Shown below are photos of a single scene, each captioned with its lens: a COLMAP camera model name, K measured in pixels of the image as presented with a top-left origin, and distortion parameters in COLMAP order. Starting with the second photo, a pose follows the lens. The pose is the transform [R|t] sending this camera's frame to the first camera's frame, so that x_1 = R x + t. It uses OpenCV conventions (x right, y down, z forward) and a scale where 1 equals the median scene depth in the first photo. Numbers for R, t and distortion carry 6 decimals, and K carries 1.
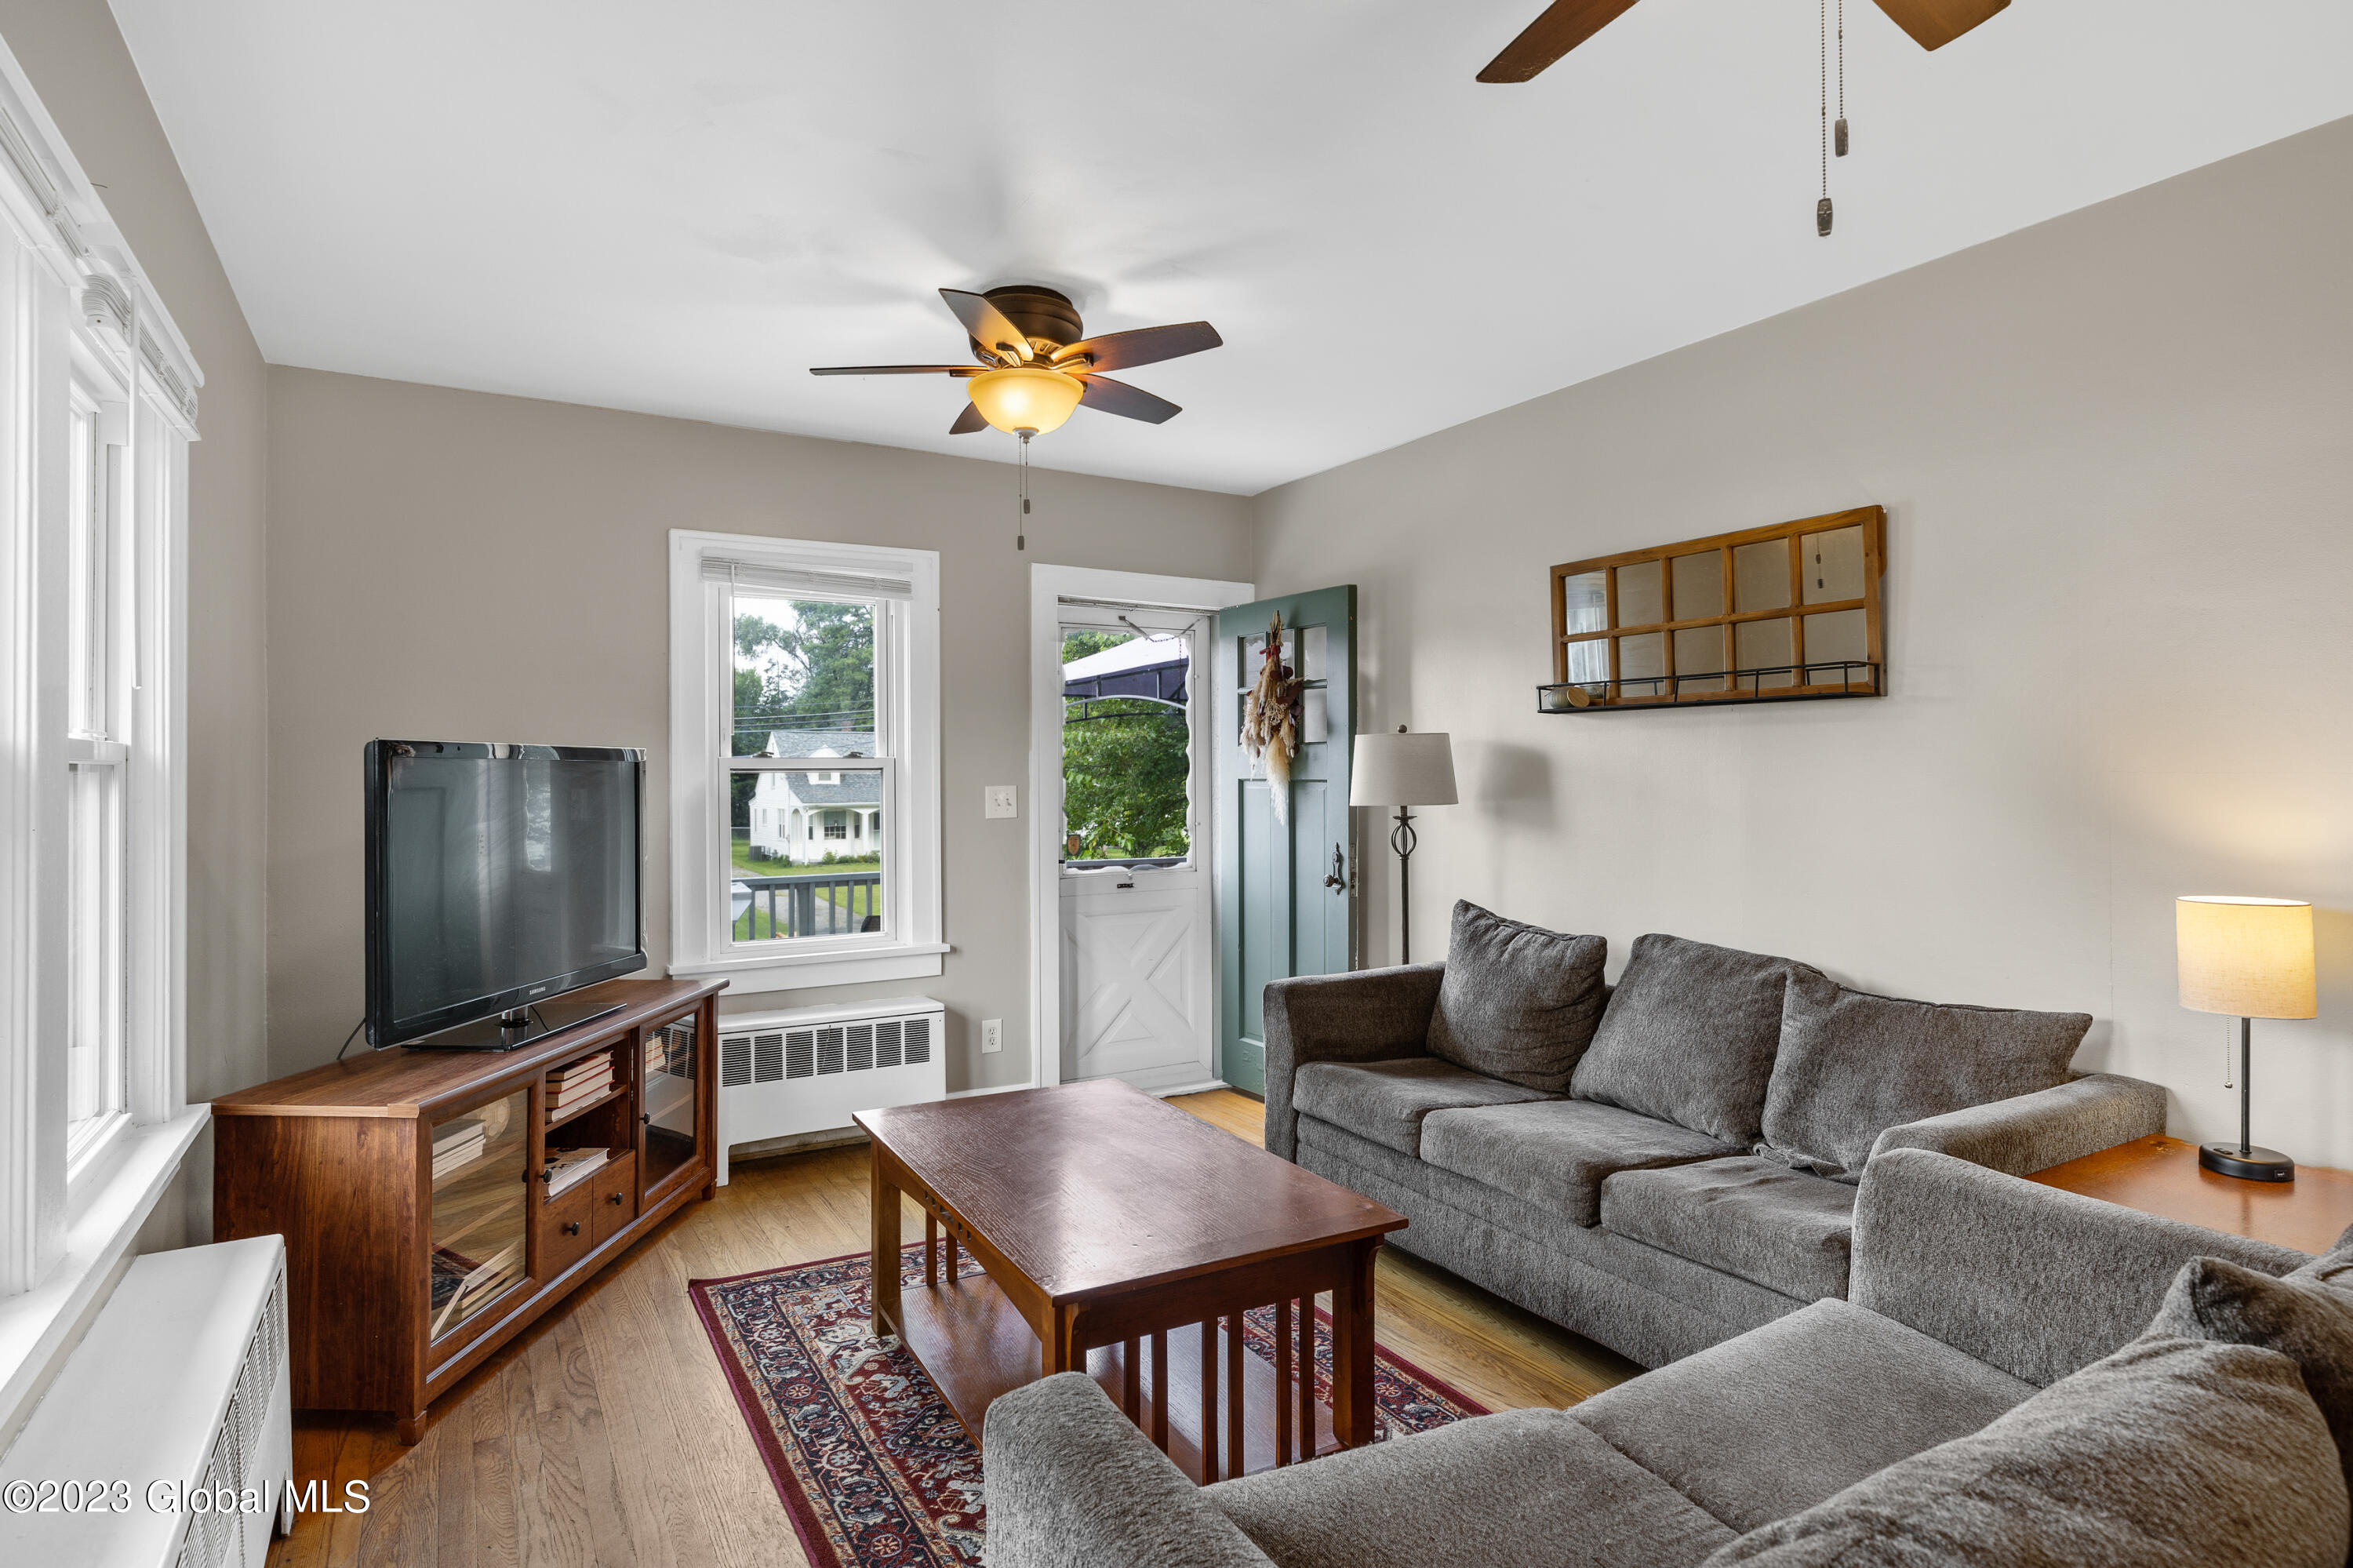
lens RADIAL K [[1242.5, 0, 1164.8], [0, 1242.5, 778.6], [0, 0, 1]] dist [0.000070, -0.000070]
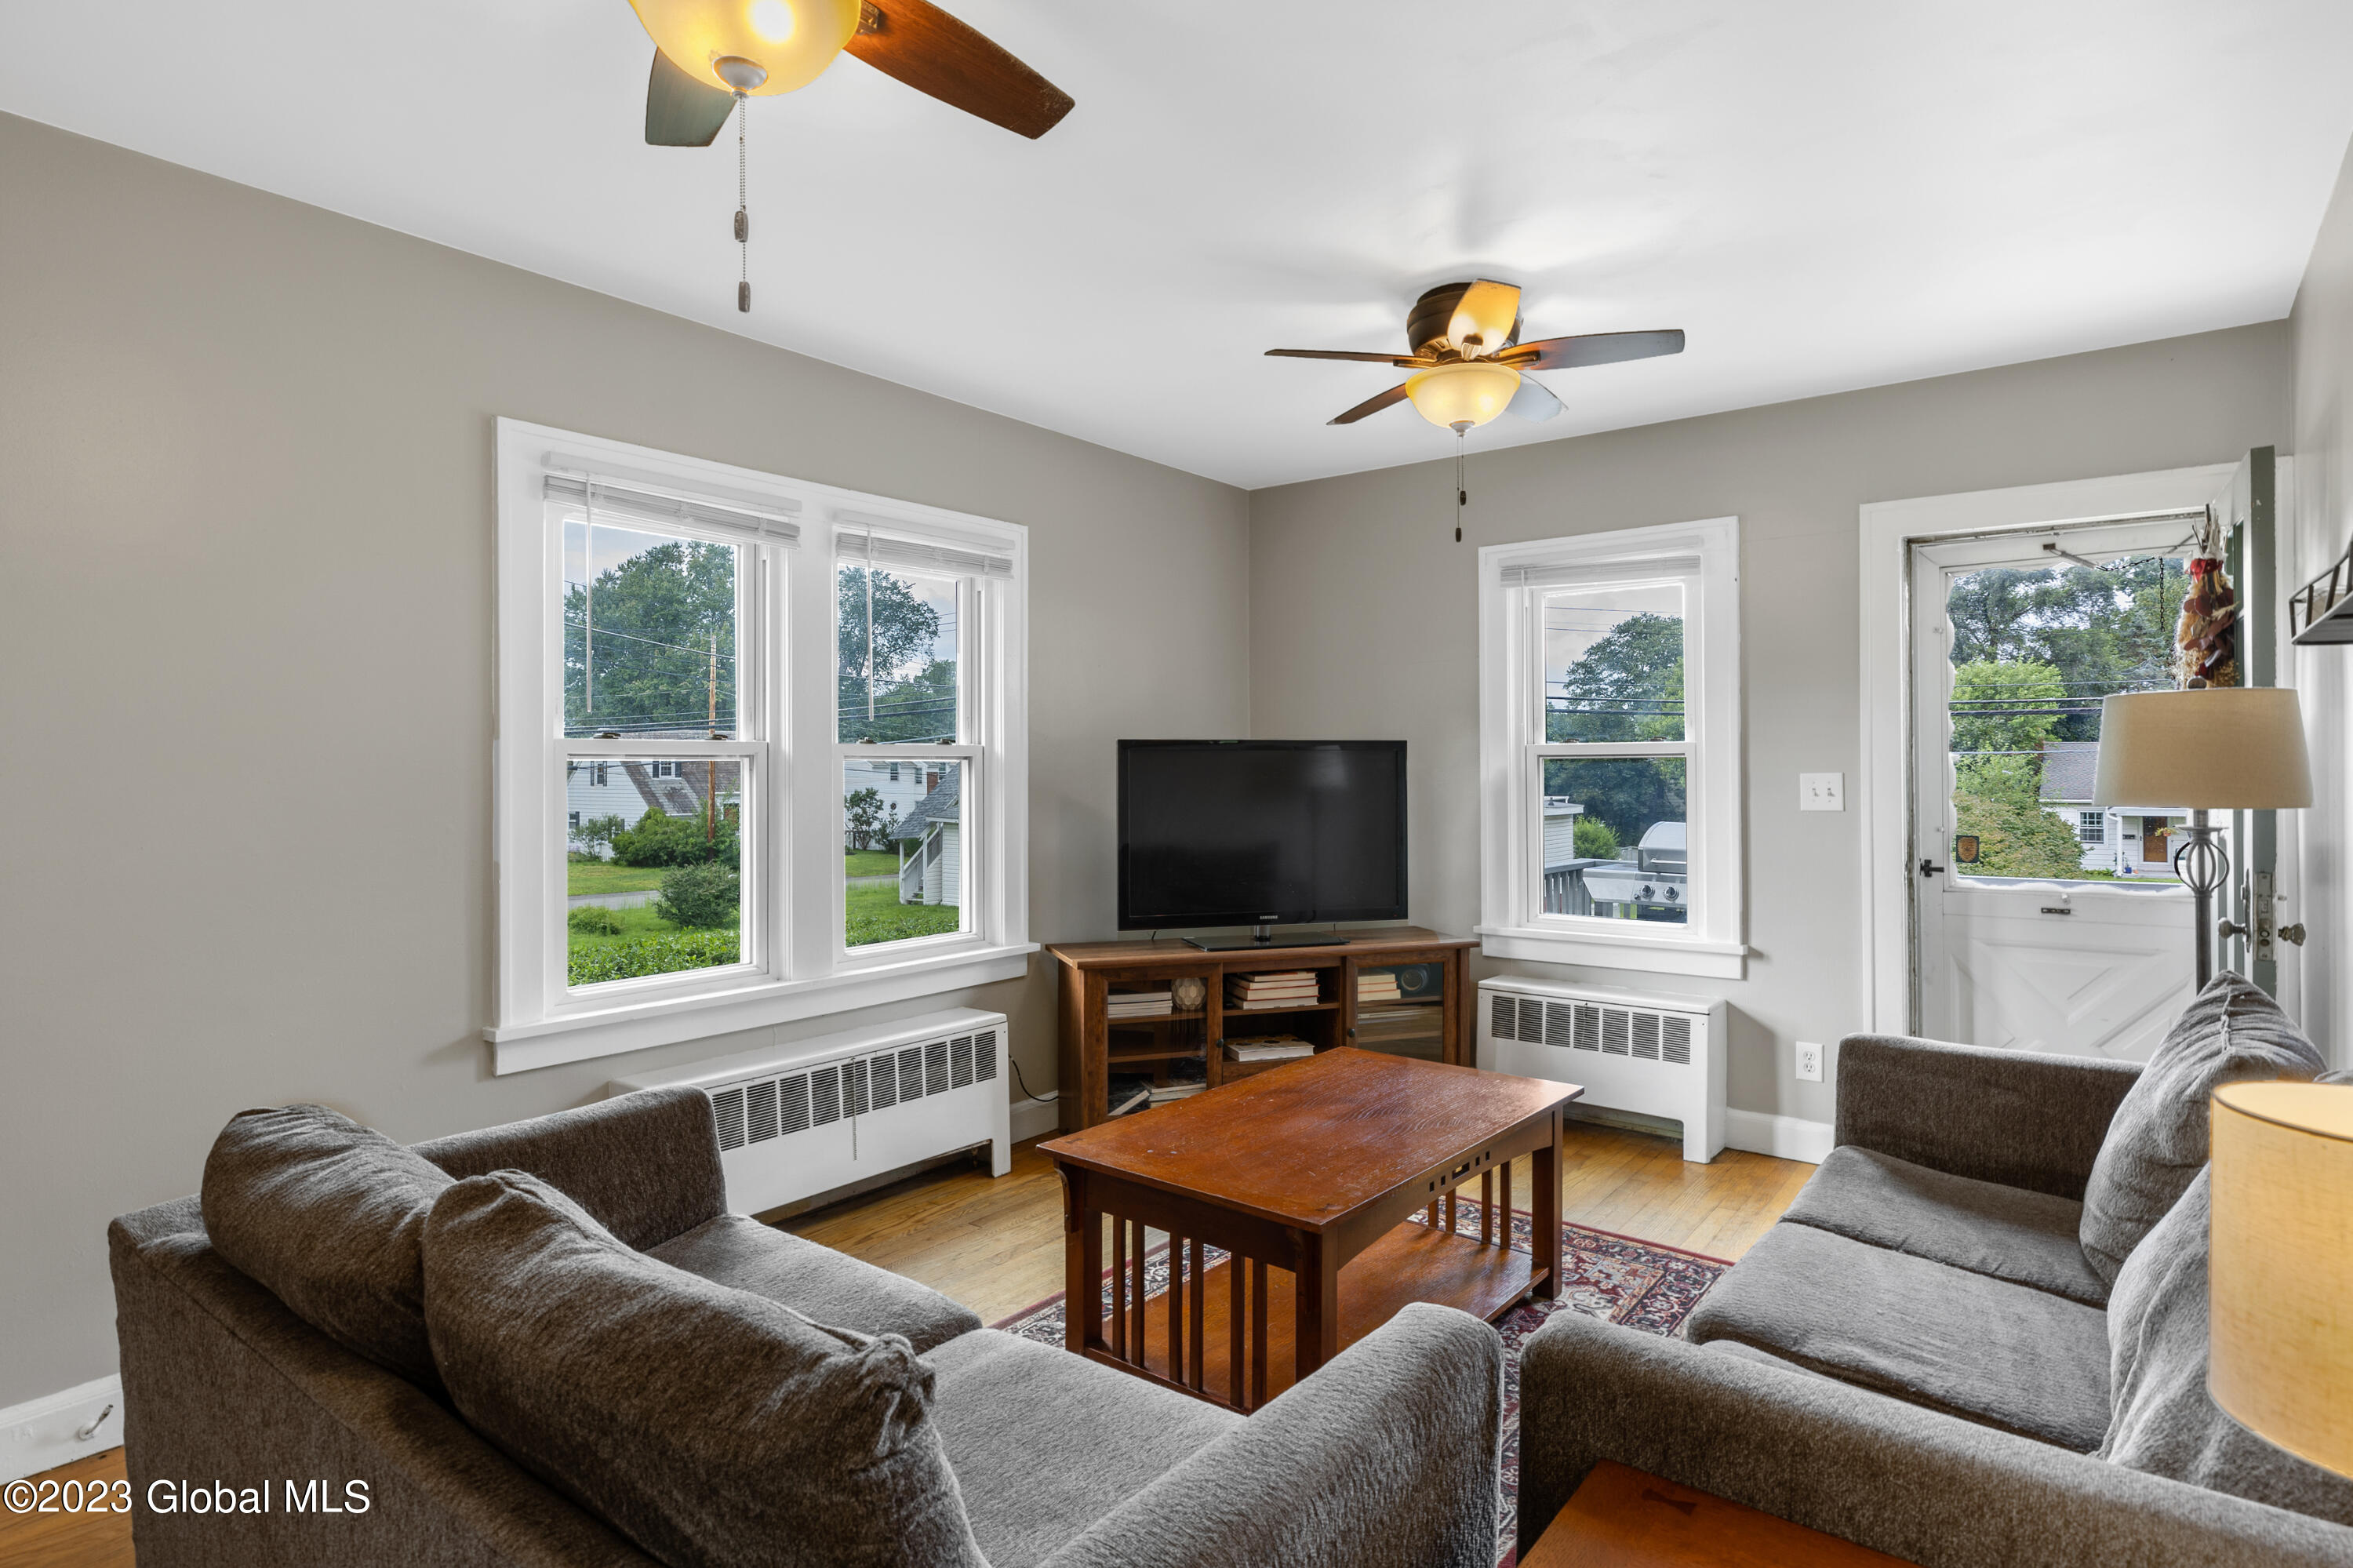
lens RADIAL K [[1242.5, 0, 1159.3], [0, 1242.5, 781.6], [0, 0, 1]] dist [0.000070, -0.000070]
pose [[0.365422, 0.014889, -0.930723, 0.540276], [-0.002332, 0.999884, 0.015080, -0.000148], [0.930839, -0.003341, 0.365414, 0.282519]]
